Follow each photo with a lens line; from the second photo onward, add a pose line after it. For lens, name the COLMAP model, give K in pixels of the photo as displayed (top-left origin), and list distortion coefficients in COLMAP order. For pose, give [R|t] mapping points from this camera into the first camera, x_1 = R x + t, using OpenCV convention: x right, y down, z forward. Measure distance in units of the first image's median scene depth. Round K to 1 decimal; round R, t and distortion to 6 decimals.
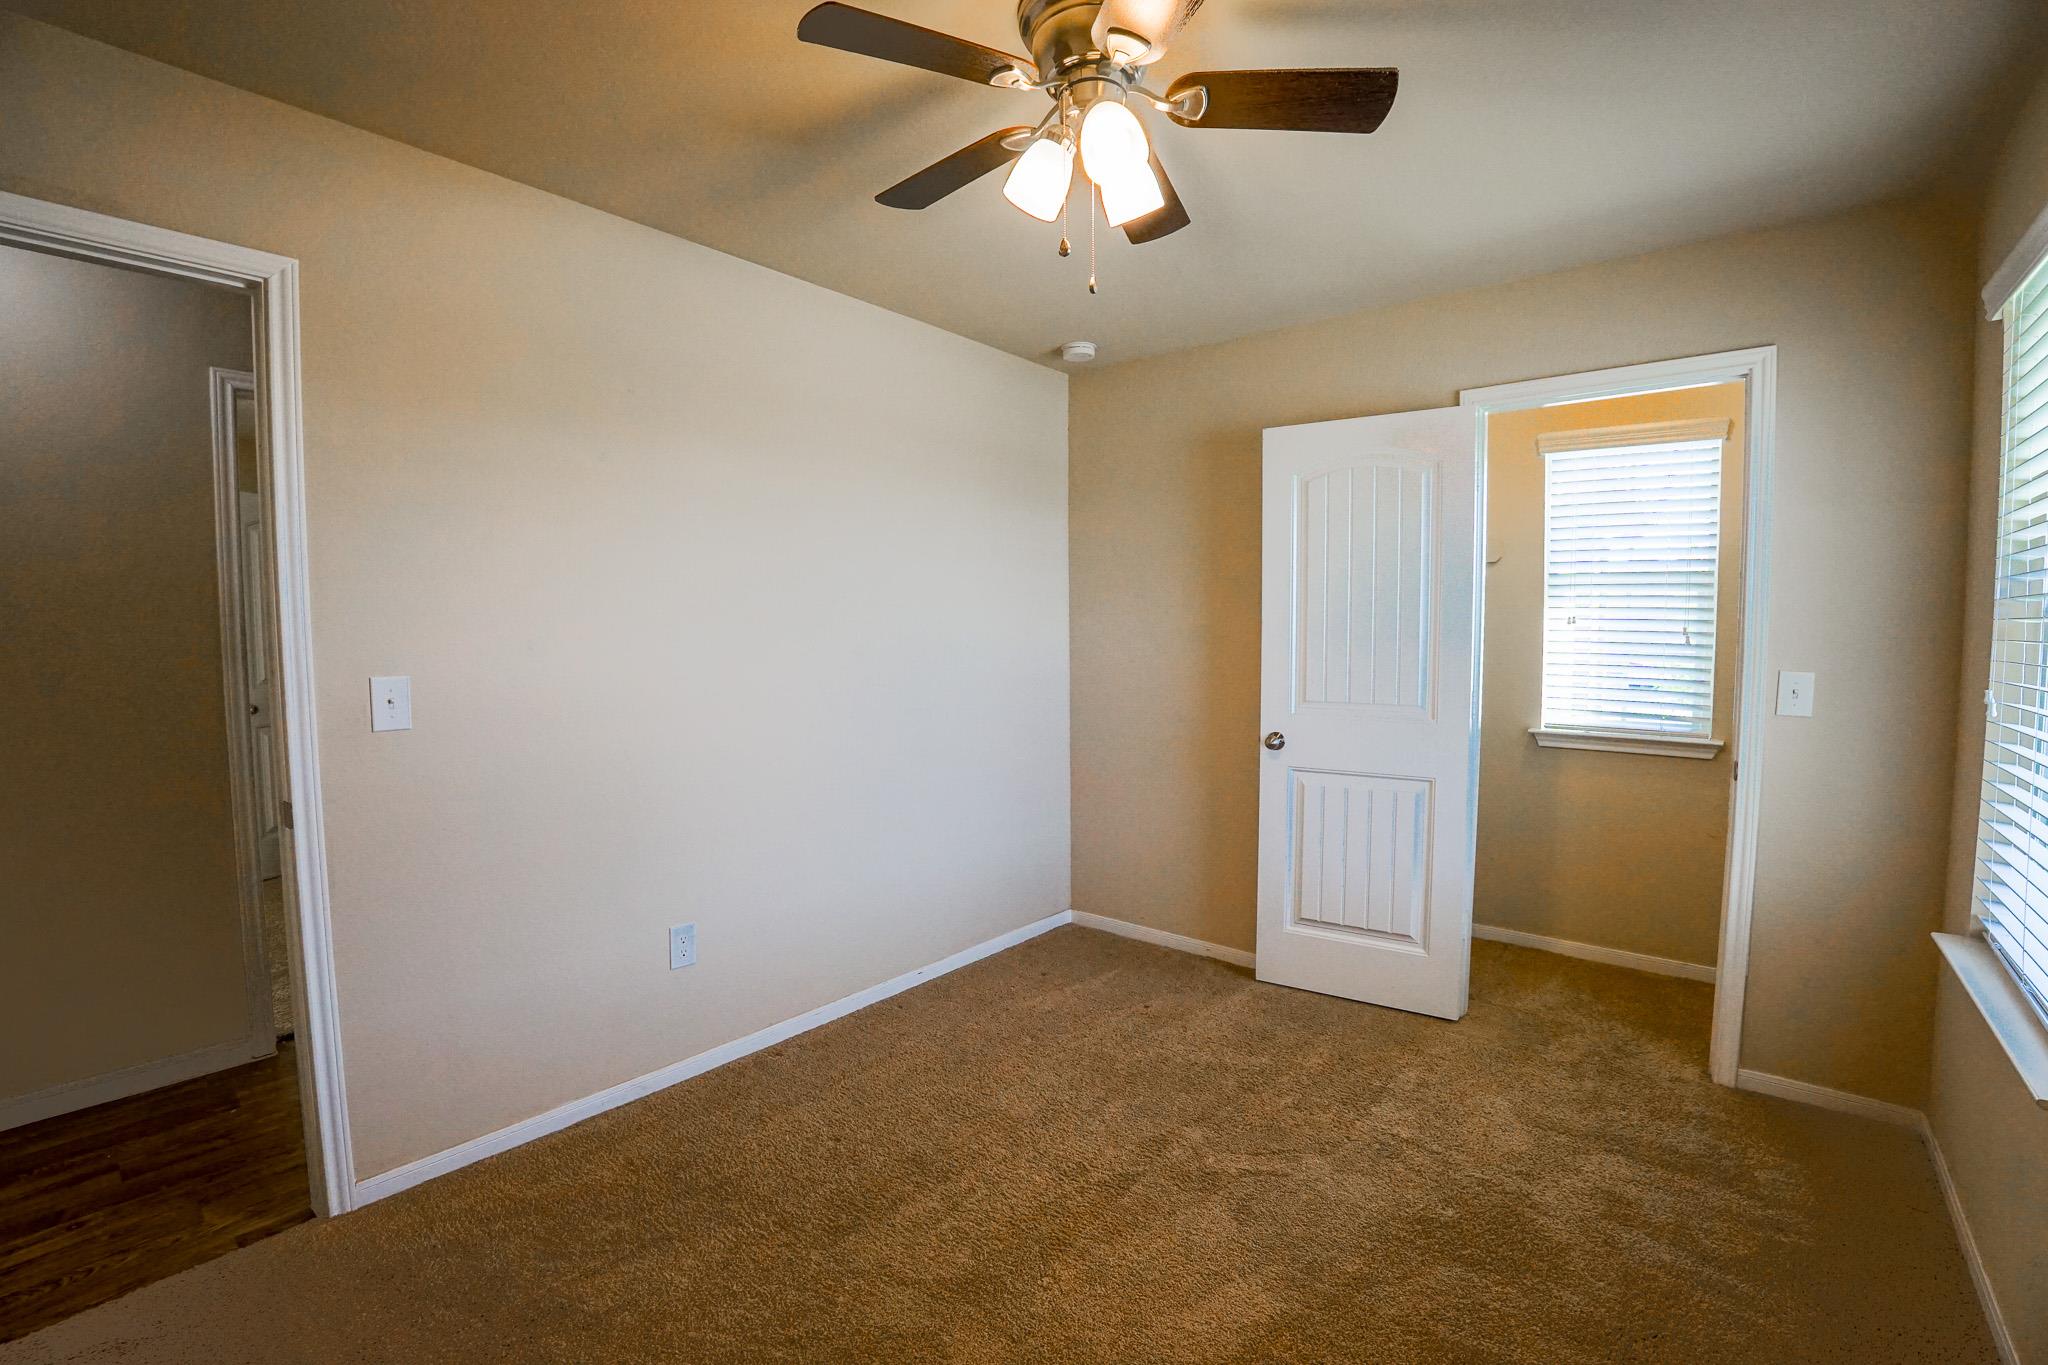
lens RADIAL K [[894.2, 0, 1022.9], [0, 894.2, 684.6], [0, 0, 1]] dist [-0.056549, 0.009773]
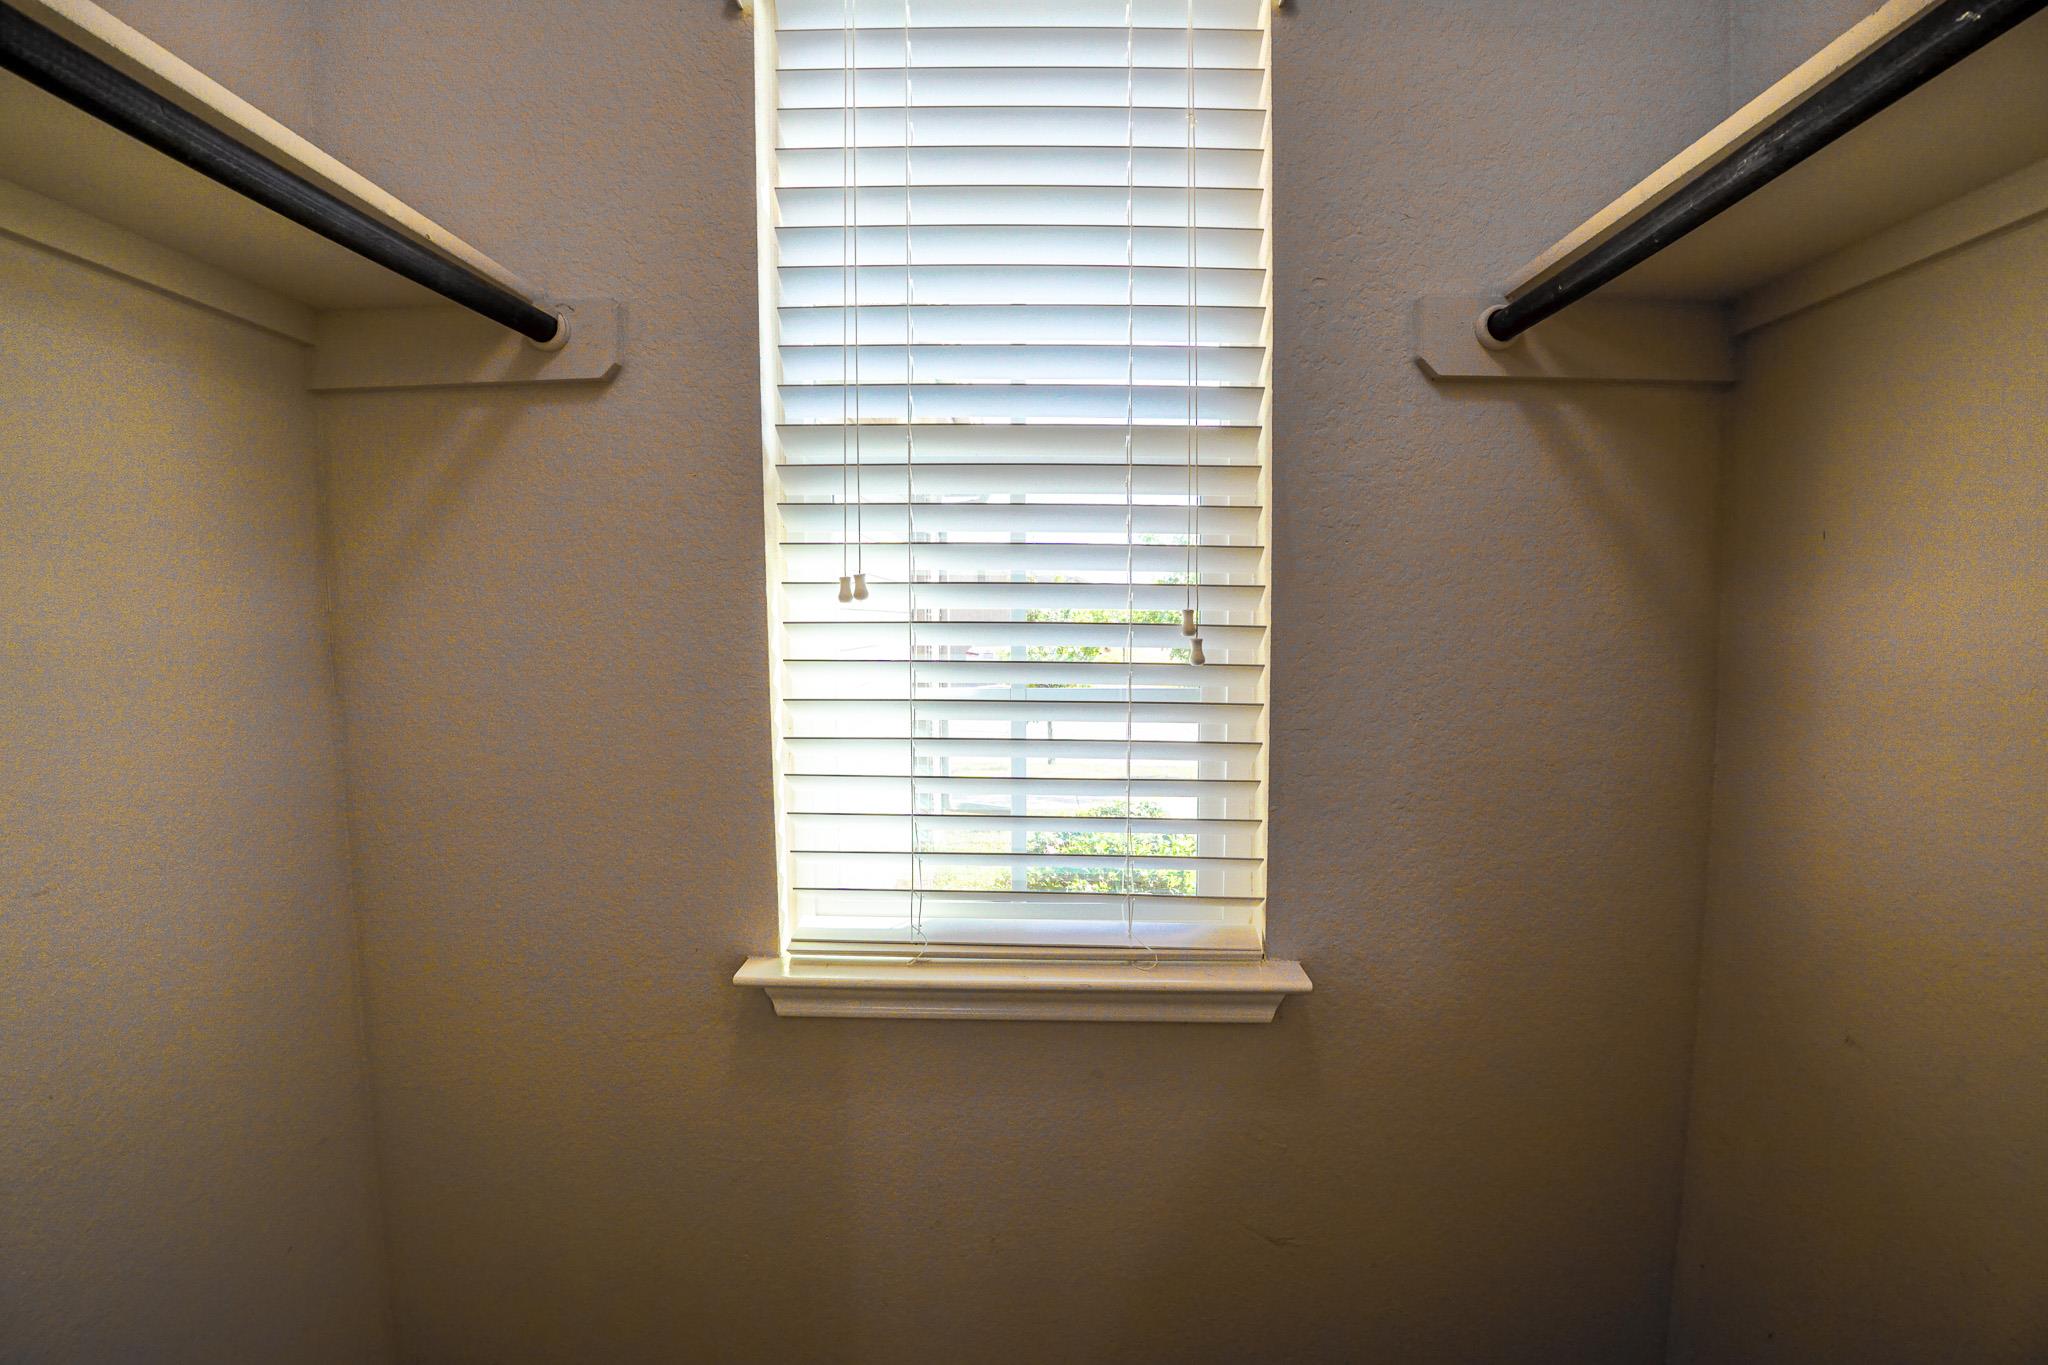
lens RADIAL K [[894.2, 0, 1026.2], [0, 894.2, 669.0], [0, 0, 1]] dist [-0.056549, 0.009773]
pose [[0.782815, -0.047376, 0.620448, 0.532882], [0.049198, 0.998688, 0.014184, -0.052713], [-0.620306, 0.019421, 0.784119, 0.802820]]
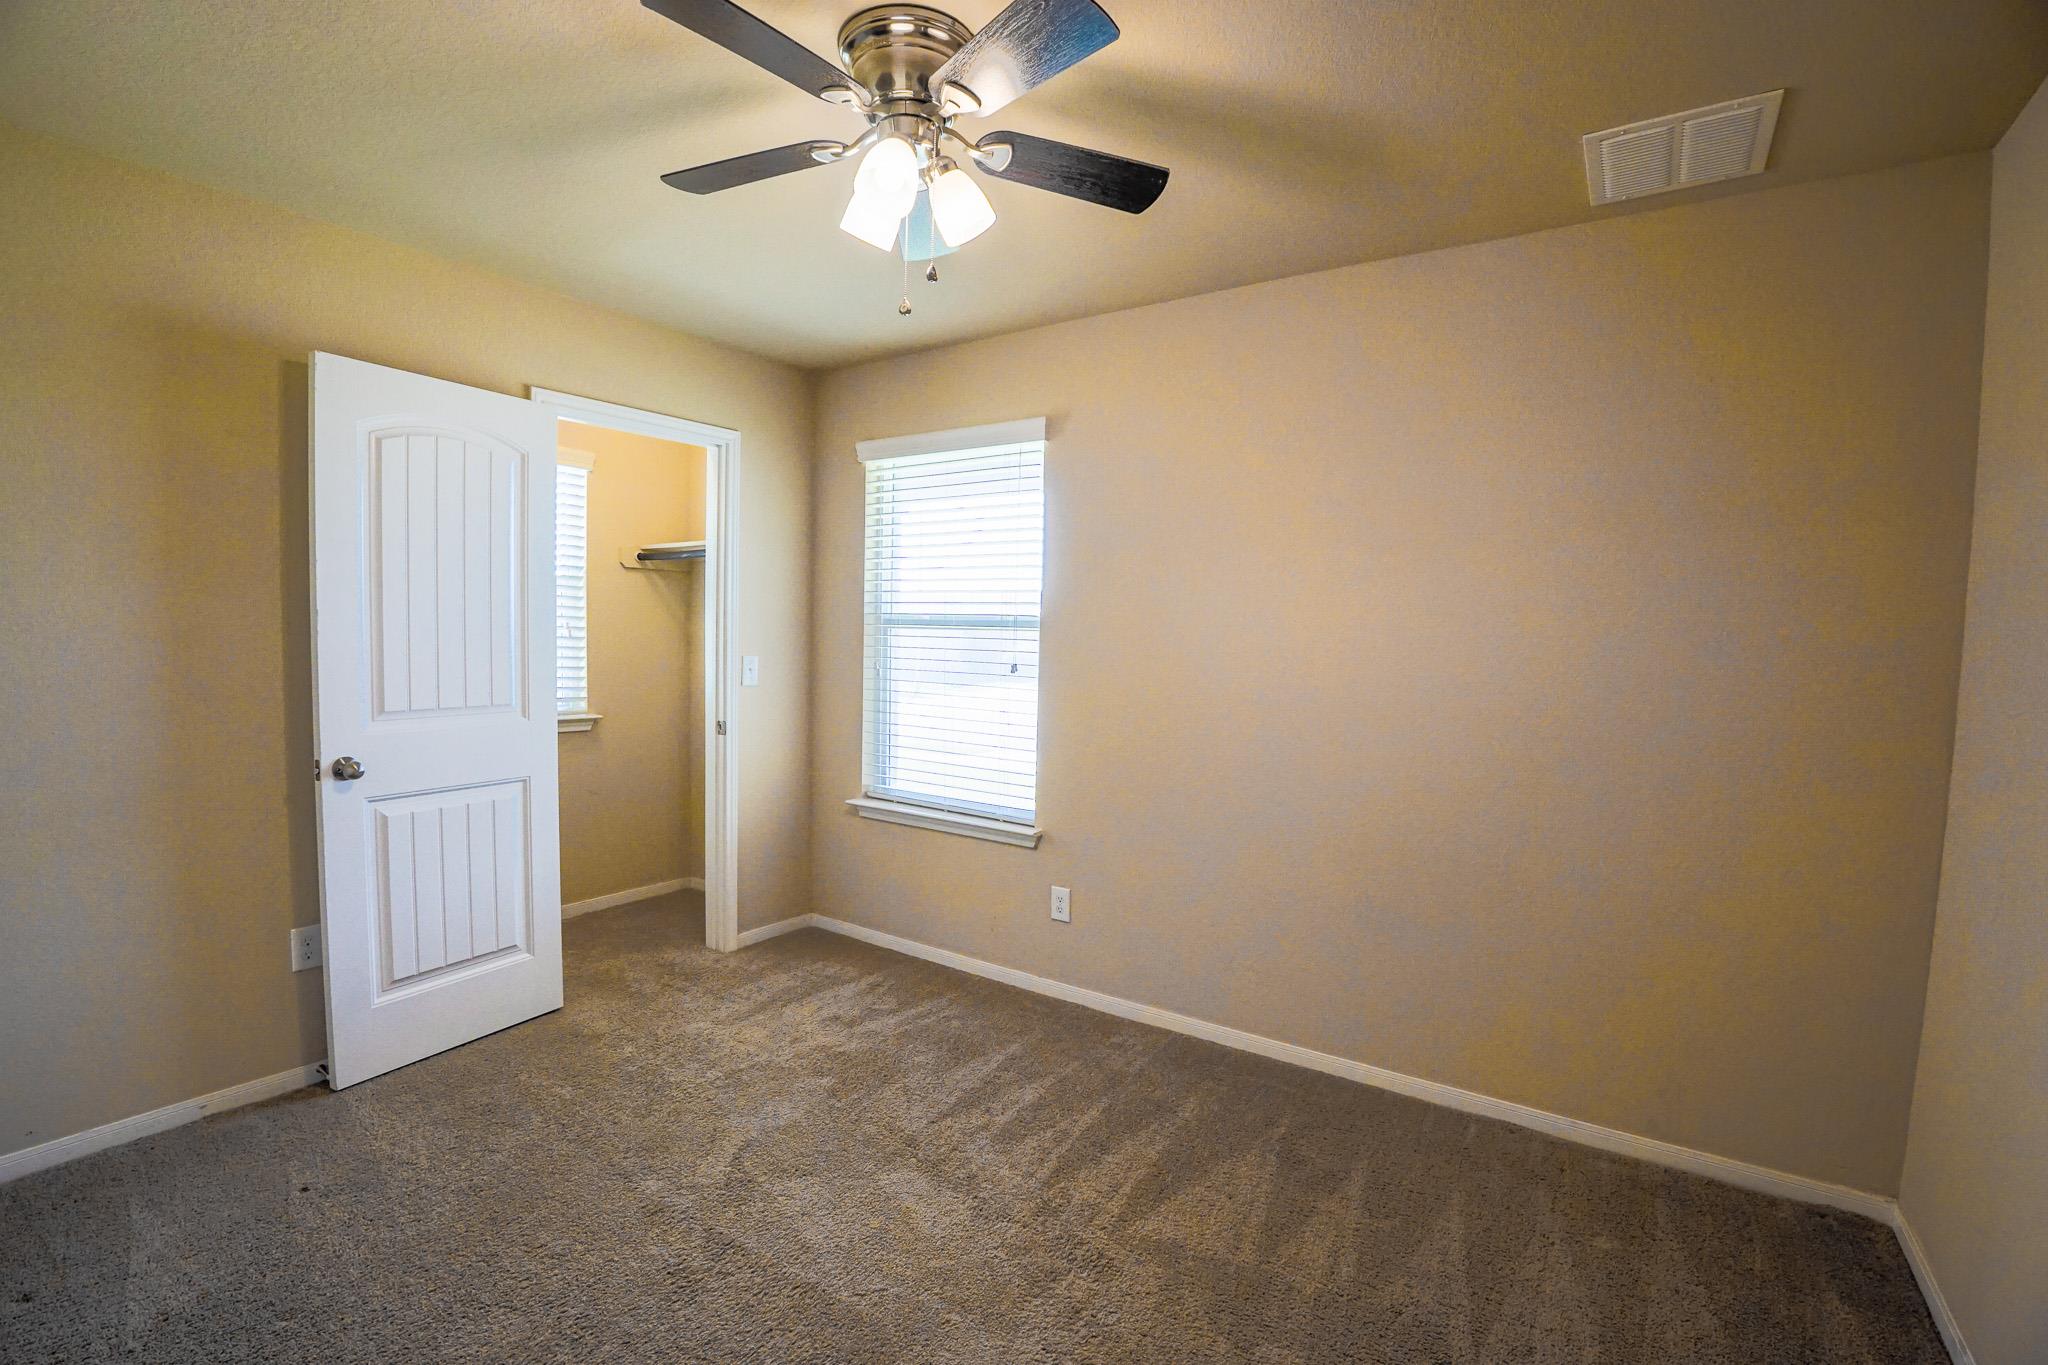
lens RADIAL K [[894.2, 0, 1031.0], [0, 894.2, 678.5], [0, 0, 1]] dist [-0.056549, 0.009773]
pose [[-0.076546, -0.052783, 0.995668, -0.497135], [0.043193, 0.997485, 0.056200, -0.030057], [-0.996130, 0.047308, -0.074073, 0.466285]]
